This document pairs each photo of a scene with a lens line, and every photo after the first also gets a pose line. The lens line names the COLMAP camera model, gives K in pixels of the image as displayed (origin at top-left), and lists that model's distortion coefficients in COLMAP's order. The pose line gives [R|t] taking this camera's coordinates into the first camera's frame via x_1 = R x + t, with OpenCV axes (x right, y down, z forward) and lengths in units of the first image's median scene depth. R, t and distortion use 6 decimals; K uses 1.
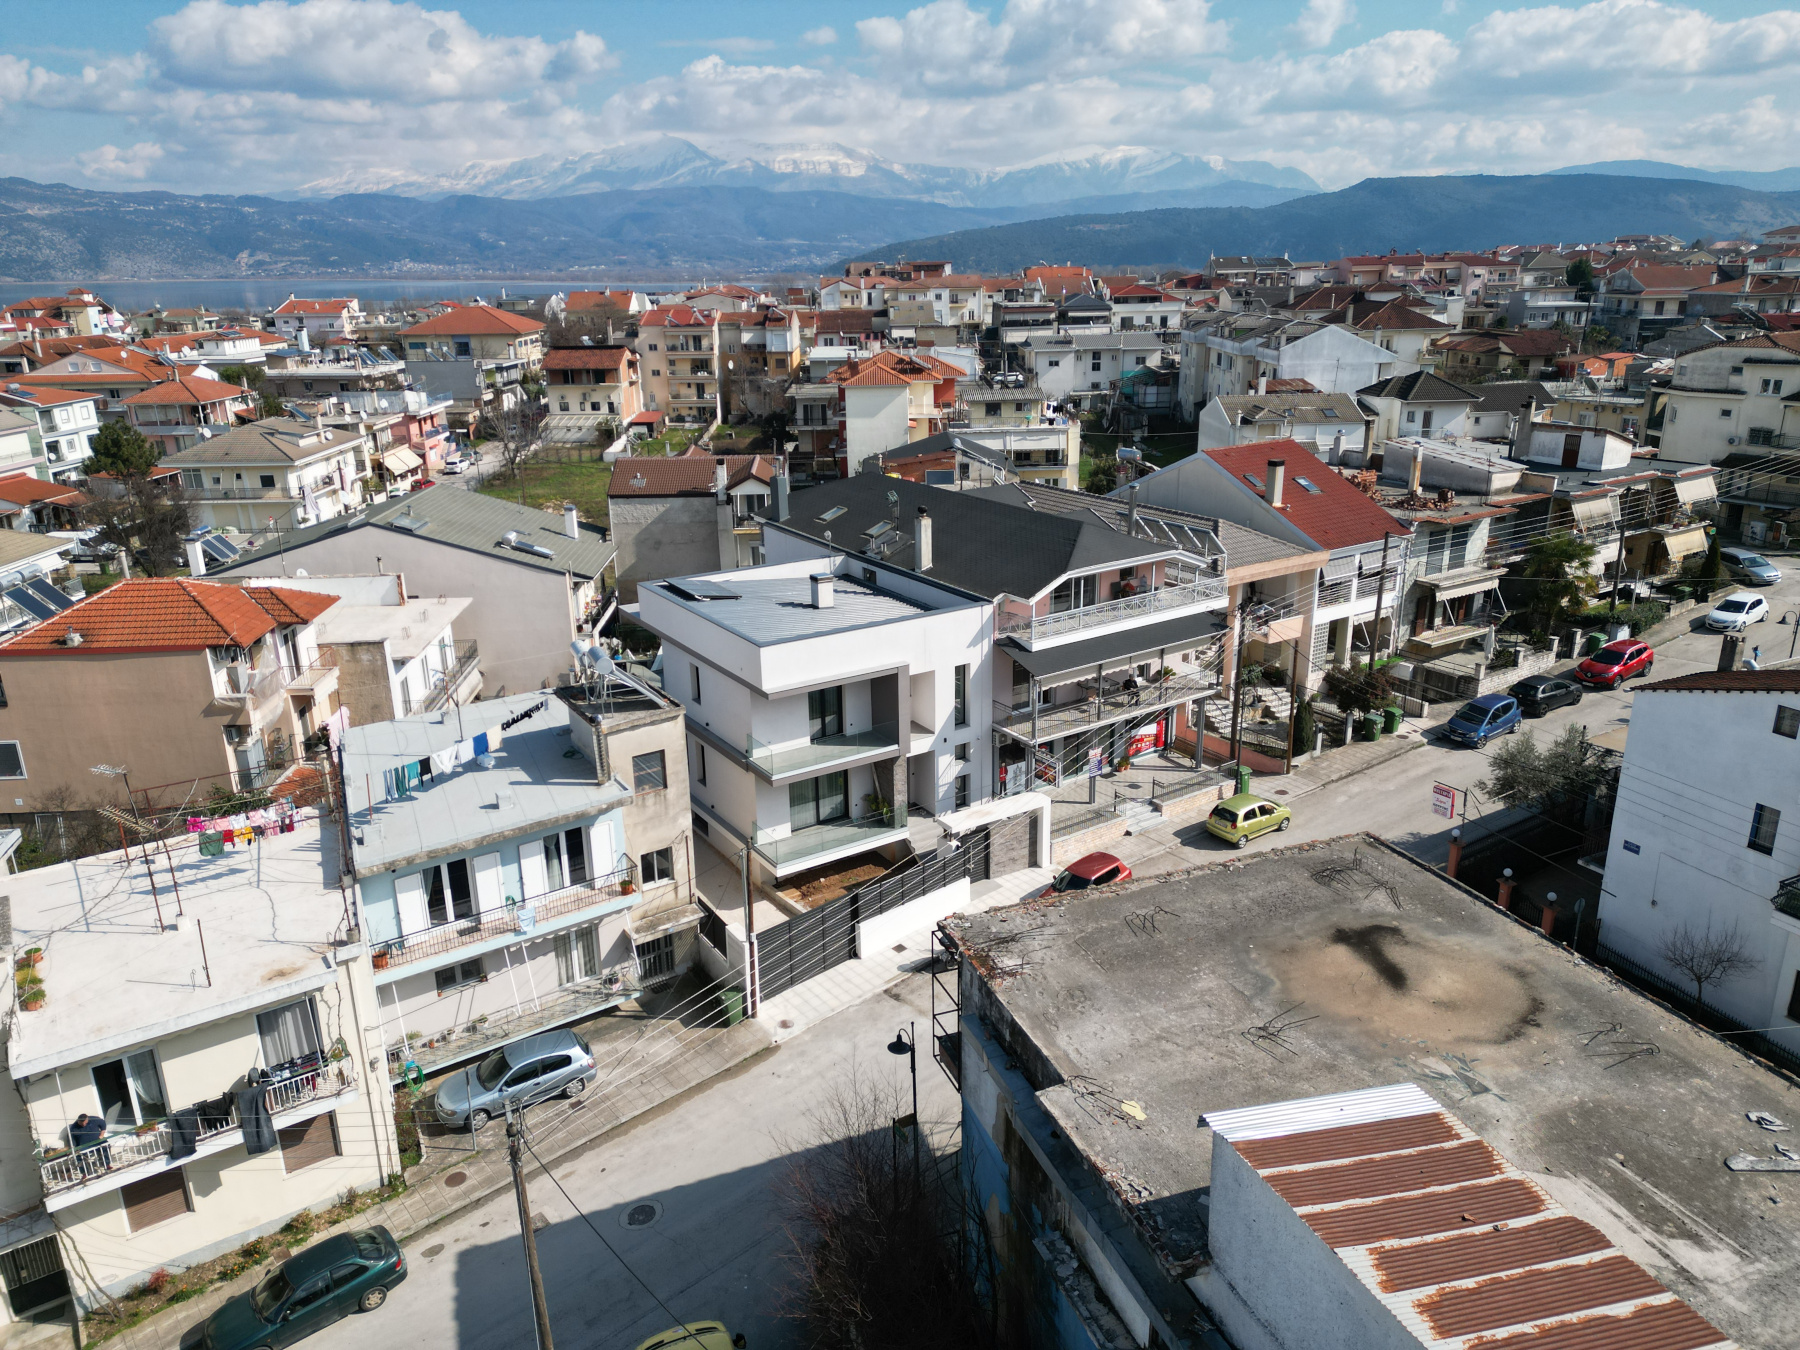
lens RADIAL K [[1252.6, 0, 899.8], [0, 1252.6, 671.5], [0, 0, 1]] dist [0.096667, -0.102519]
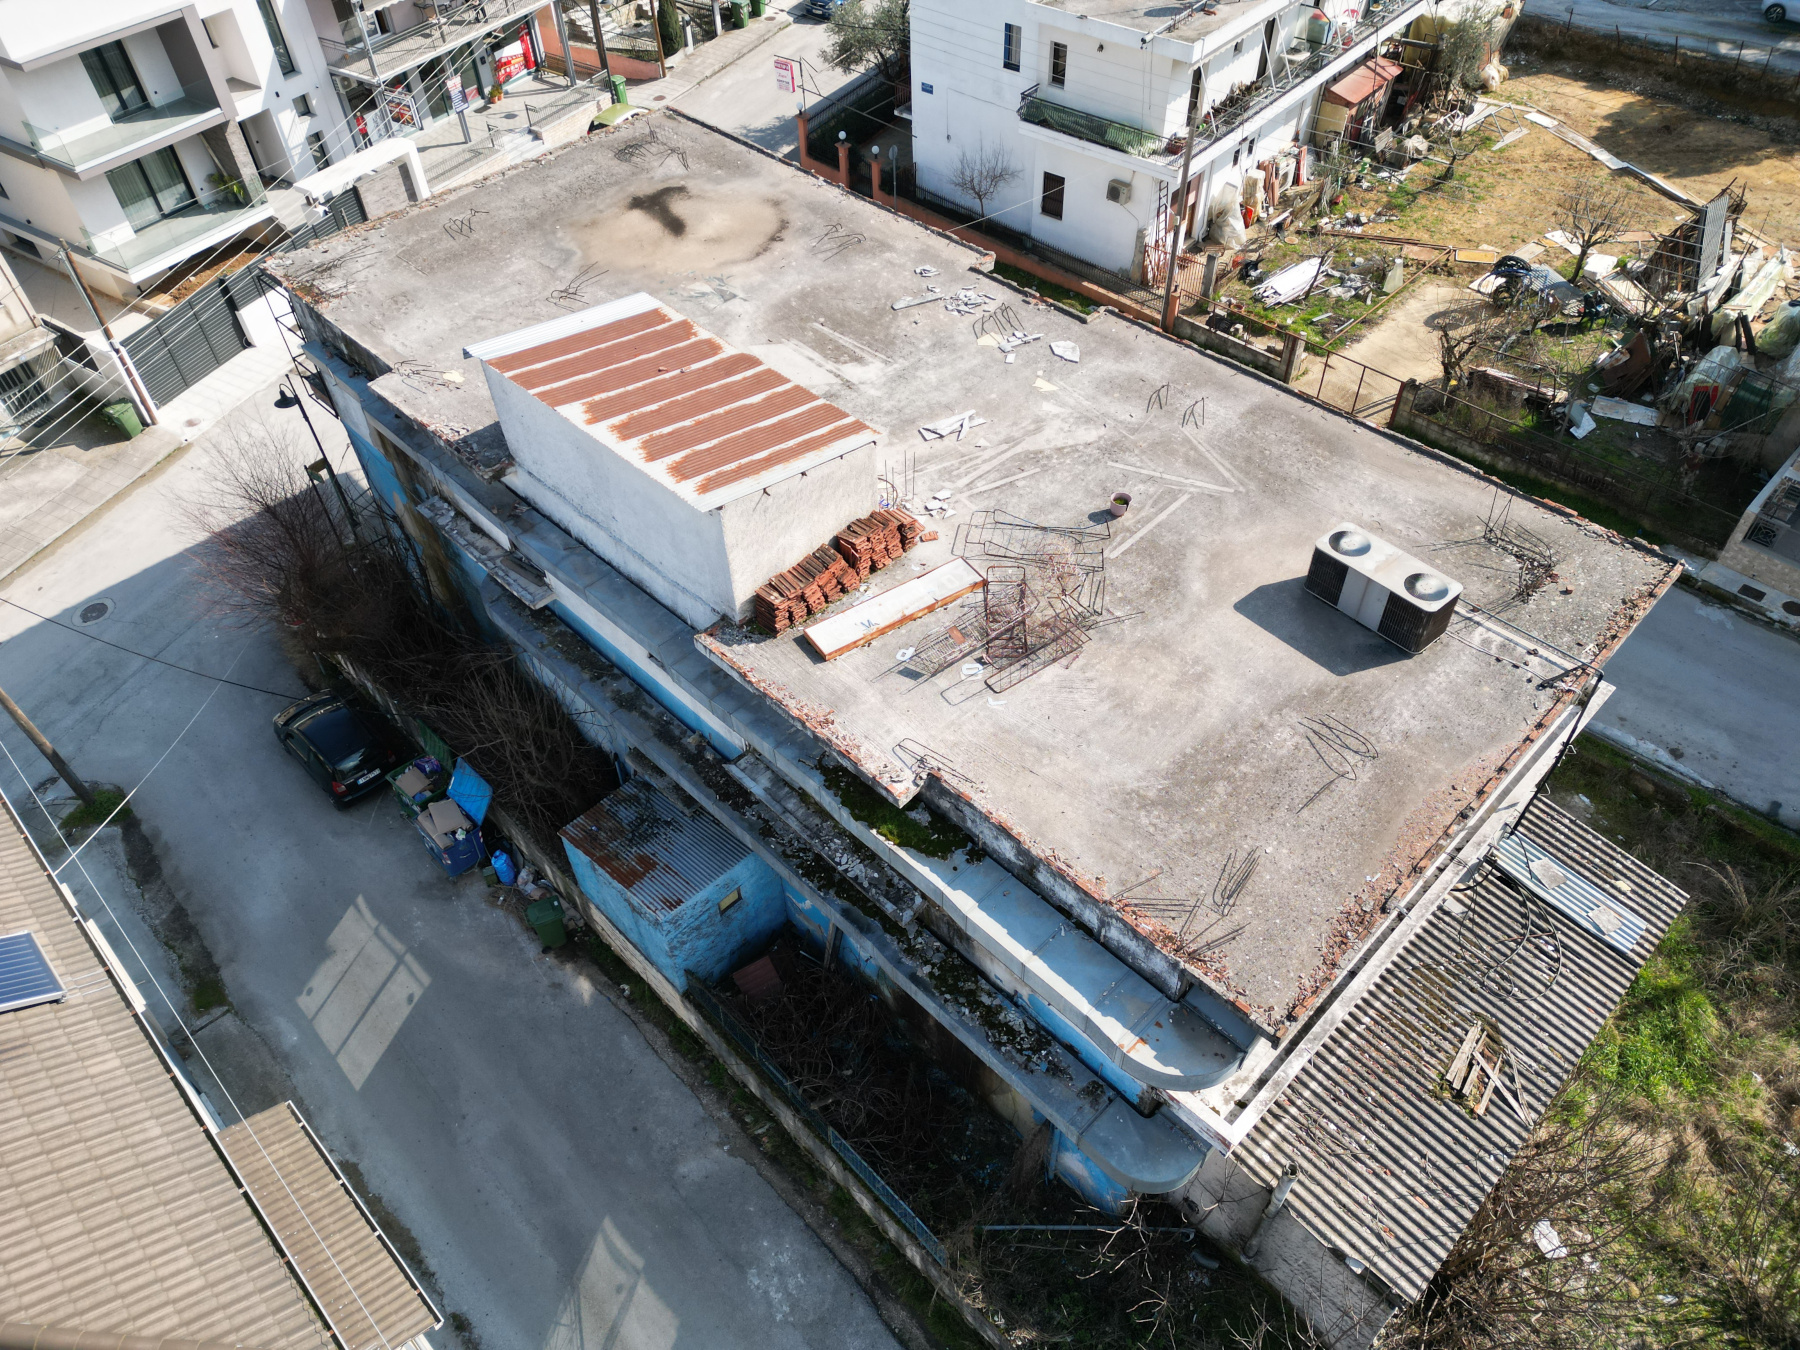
lens RADIAL K [[1252.6, 0, 899.8], [0, 1252.6, 671.5], [0, 0, 1]] dist [0.096667, -0.102519]
pose [[0.913739, -0.297275, 0.276964, 0.064698], [0.135068, 0.865148, 0.482986, 0.028454], [-0.383195, -0.403914, 0.830672, -0.105633]]
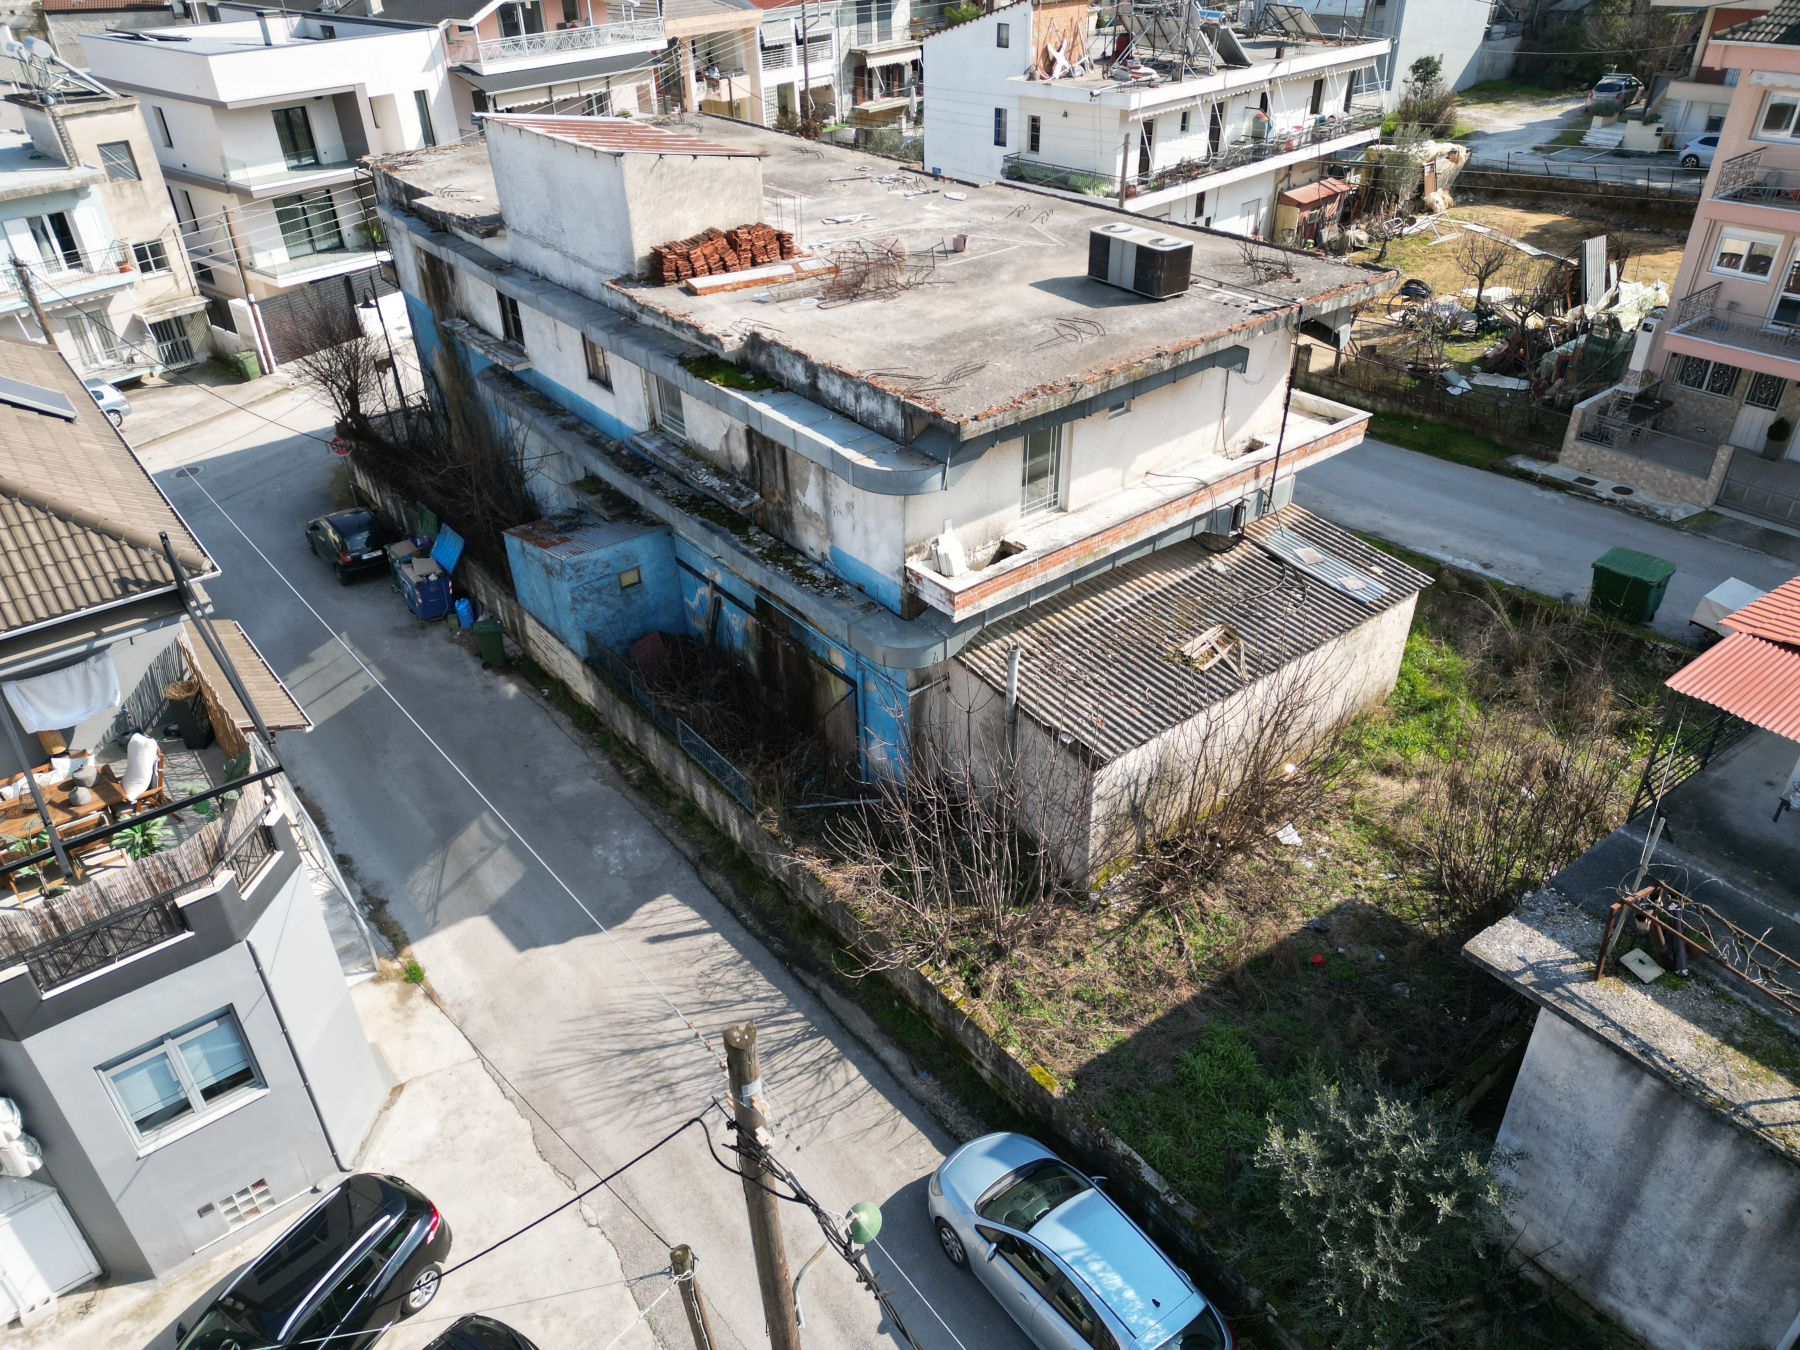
lens RADIAL K [[1252.6, 0, 899.8], [0, 1252.6, 671.5], [0, 0, 1]] dist [0.096667, -0.102519]
pose [[0.952498, -0.166840, 0.254779, 0.076240], [0.098433, 0.960340, 0.260878, 0.226306], [-0.288200, -0.223407, 0.931145, -0.288776]]
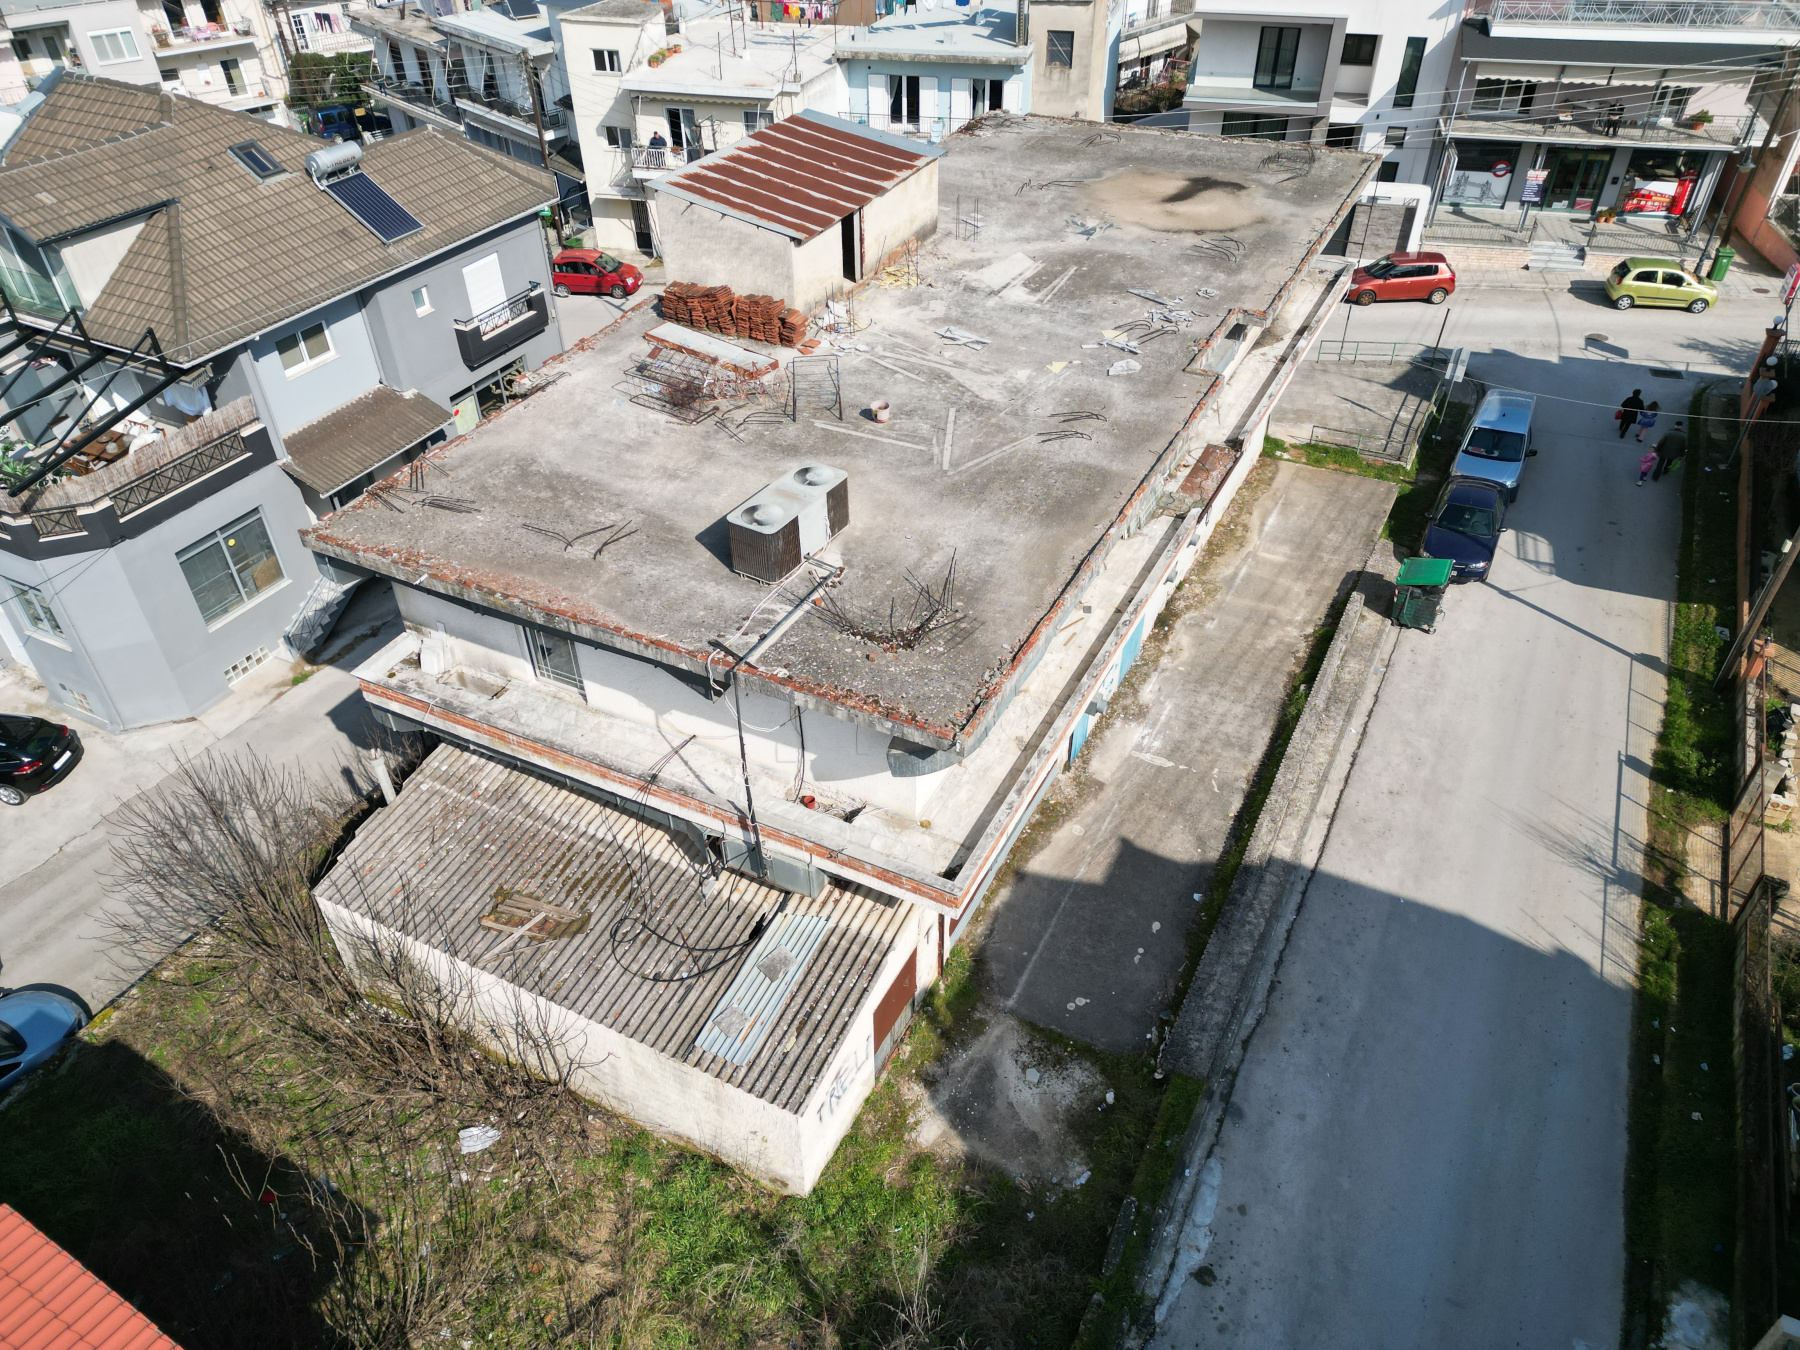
lens RADIAL K [[1264.9, 0, 900.0], [0, 1264.9, 675.0], [0, 0, 1]] dist [0.024497, -0.000387]
pose [[0.671272, 0.469925, -0.573205, 0.570935], [-0.229319, 0.867063, 0.442283, 0.076000], [0.704845, -0.165445, 0.689798, -0.078694]]
